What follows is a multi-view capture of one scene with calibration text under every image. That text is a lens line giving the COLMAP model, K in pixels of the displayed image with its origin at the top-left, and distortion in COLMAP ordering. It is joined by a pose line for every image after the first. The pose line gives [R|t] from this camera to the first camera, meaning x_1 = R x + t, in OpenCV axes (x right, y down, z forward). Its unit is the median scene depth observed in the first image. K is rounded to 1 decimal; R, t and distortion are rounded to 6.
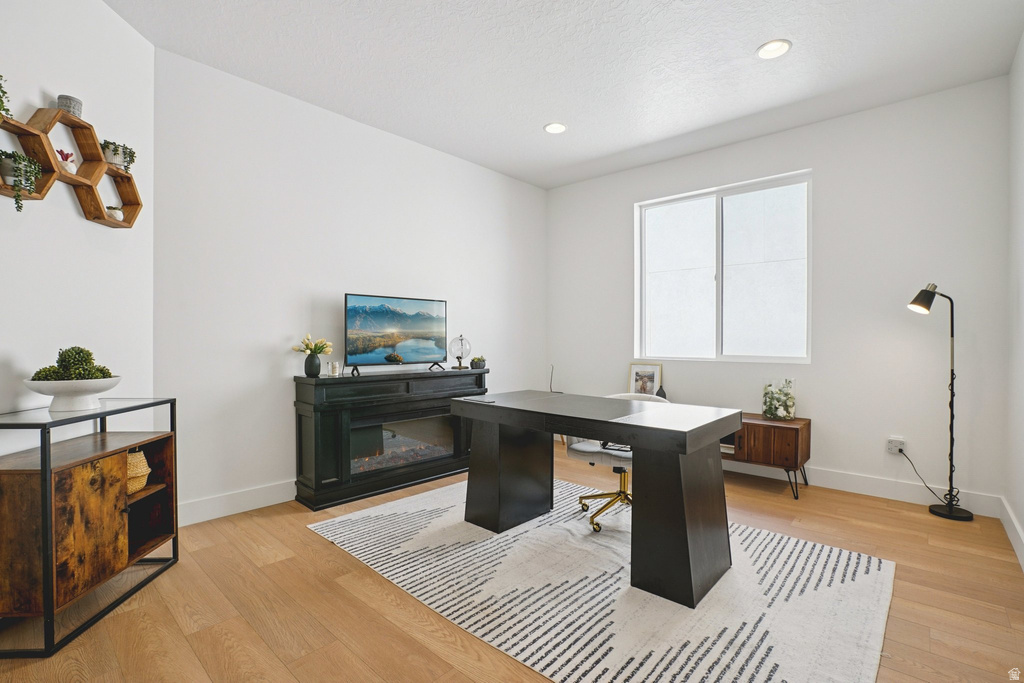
lens RADIAL K [[470.9, 0, 516.8], [0, 470.9, 342.6], [0, 0, 1]] dist [-0.041453, 0.000291]
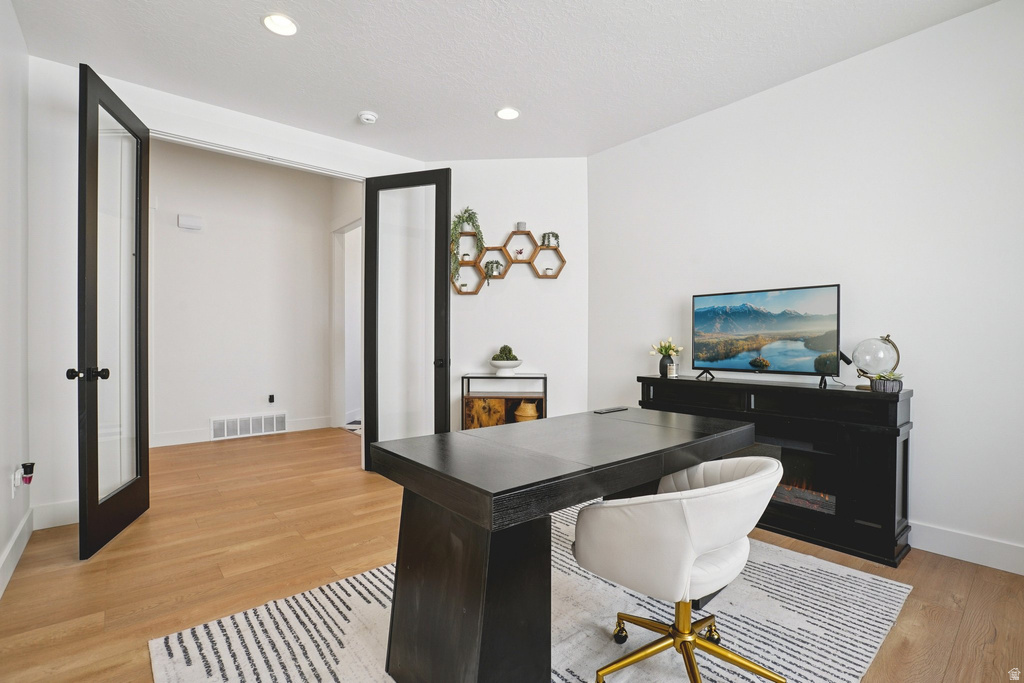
lens RADIAL K [[470.9, 0, 516.8], [0, 470.9, 342.6], [0, 0, 1]] dist [-0.041453, 0.000291]
pose [[-0.126629, -0.004660, -0.991939, 0.672530], [-0.014316, 0.999893, -0.002869, 0.001657], [0.991847, 0.013838, -0.126683, 0.767699]]
